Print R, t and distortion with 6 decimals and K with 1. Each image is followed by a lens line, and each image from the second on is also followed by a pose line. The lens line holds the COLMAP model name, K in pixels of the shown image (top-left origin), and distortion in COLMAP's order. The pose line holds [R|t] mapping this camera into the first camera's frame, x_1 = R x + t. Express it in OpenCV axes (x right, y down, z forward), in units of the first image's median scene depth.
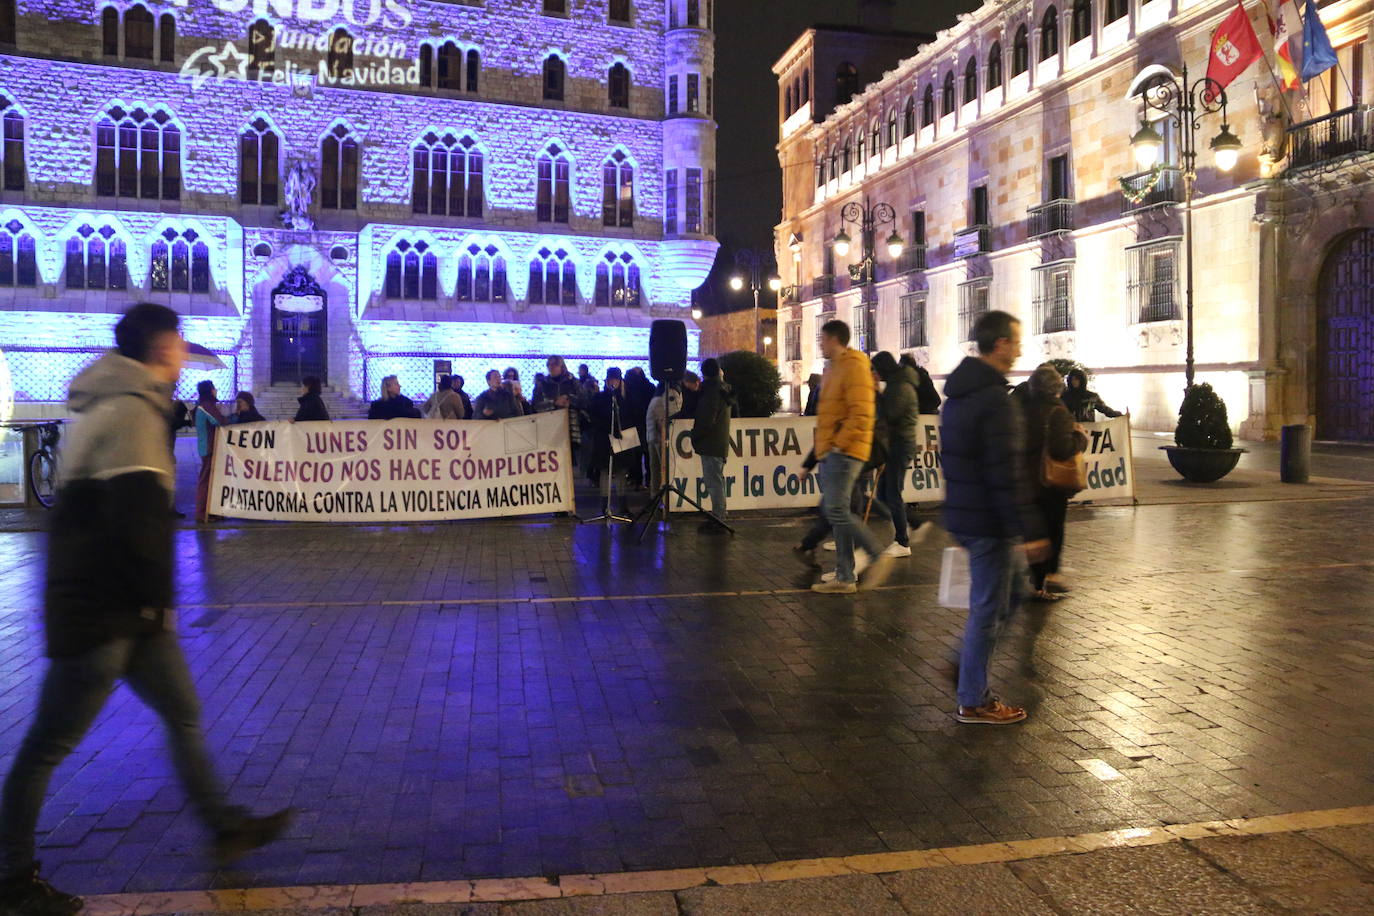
lens RADIAL K [[1169.3, 0, 692.2], [0, 1169.3, 429.1], [0, 0, 1]] dist [-0.163693, 0.175351]
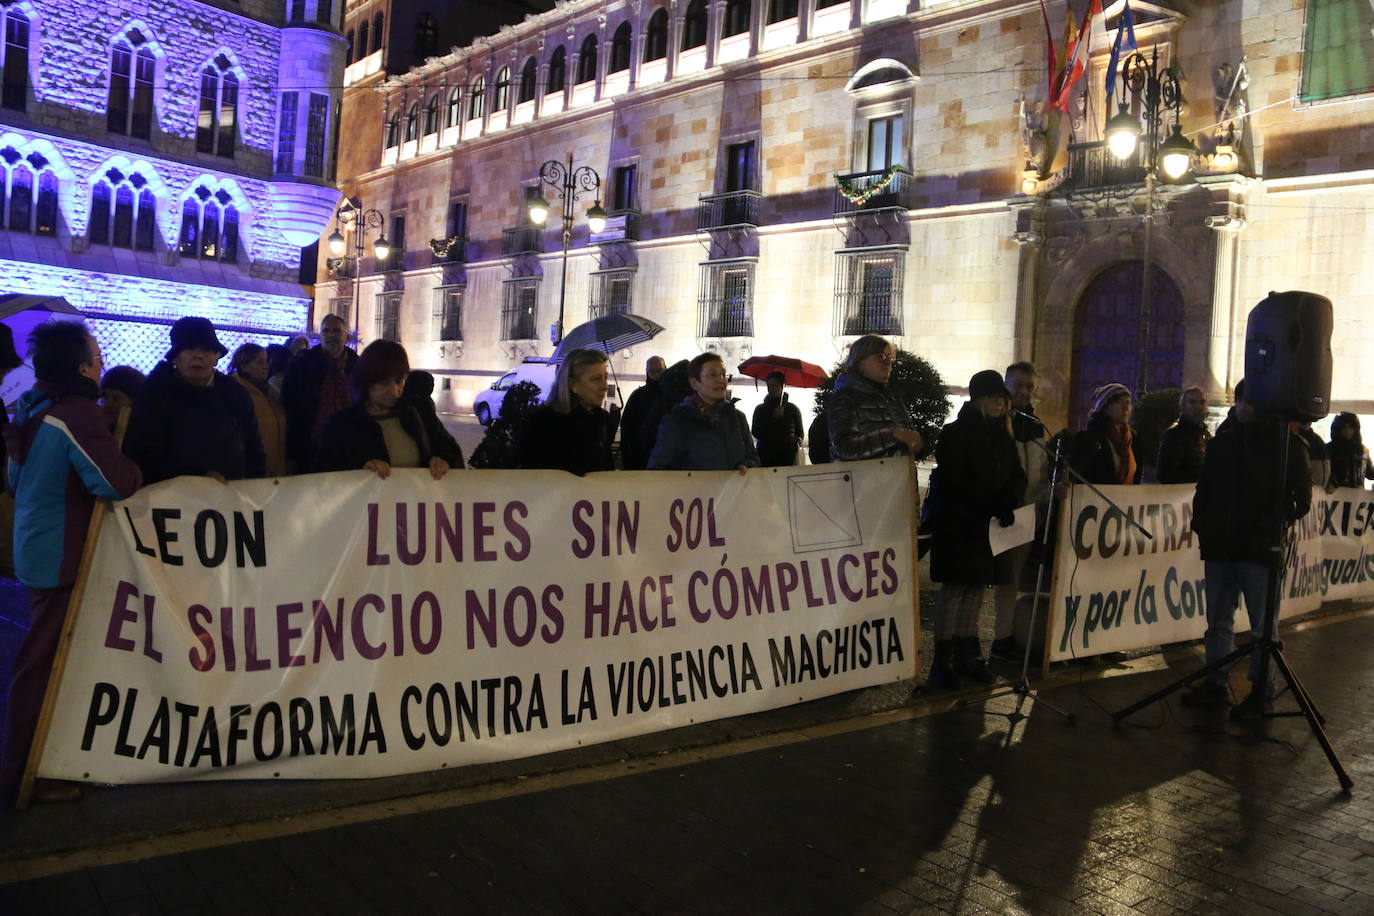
lens RADIAL K [[1156.0, 0, 681.7], [0, 1156.0, 435.2], [0, 0, 1]] dist [-0.187556, 0.187129]
pose [[0.885013, 0.042961, 0.463581, -0.136491], [-0.049231, 0.998786, 0.001427, -0.007126], [-0.462957, -0.024085, 0.886053, 0.226189]]
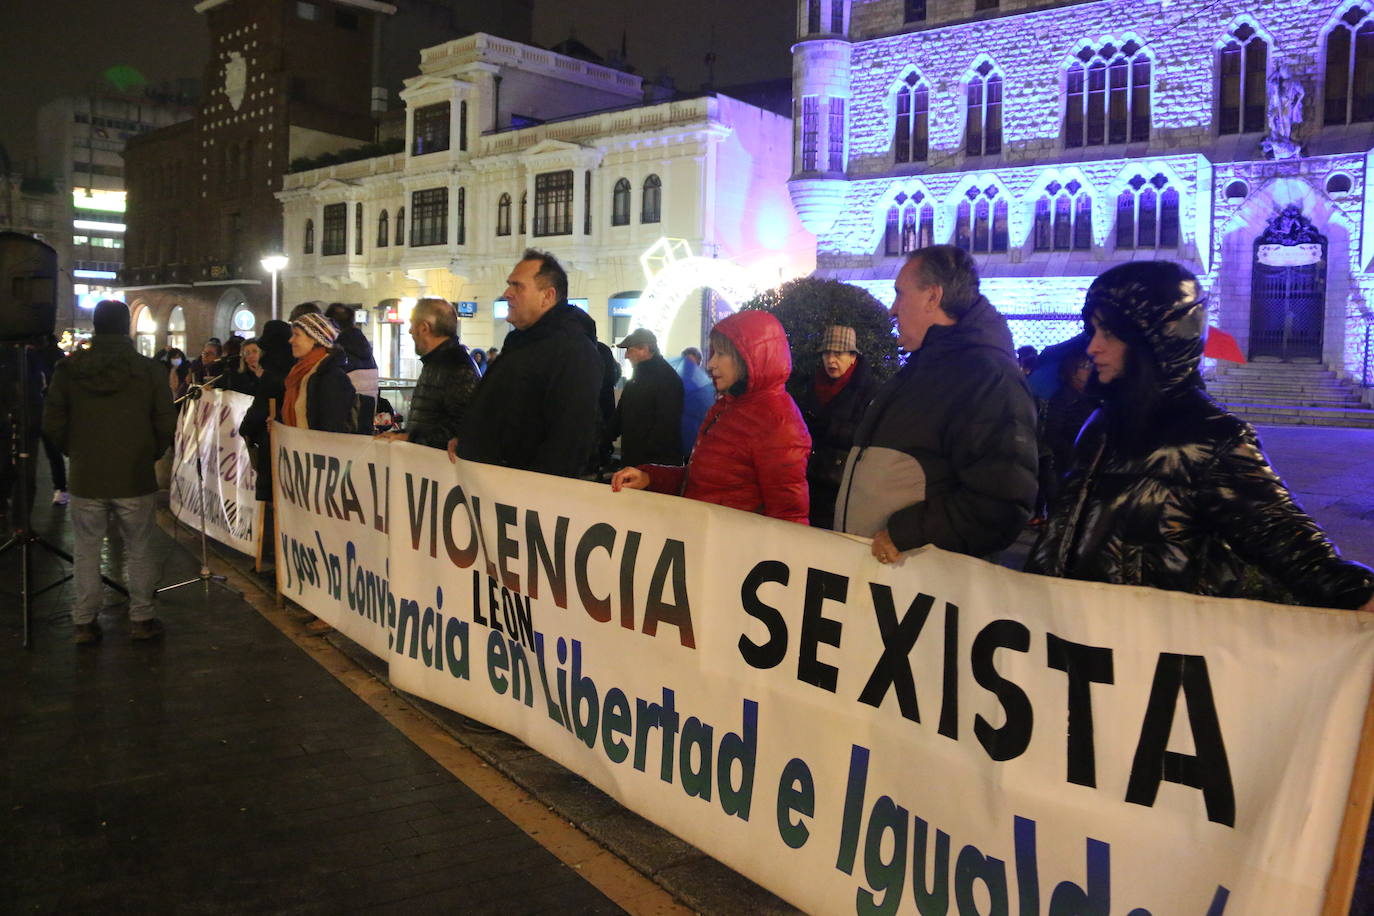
lens RADIAL K [[1156.0, 0, 730.1], [0, 1156.0, 433.8], [0, 0, 1]] dist [-0.187556, 0.187129]
pose [[0.421565, 0.068401, -0.904214, 0.180614], [-0.043817, 0.997523, 0.055032, -0.013815], [0.905739, 0.016420, 0.423518, 0.338558]]
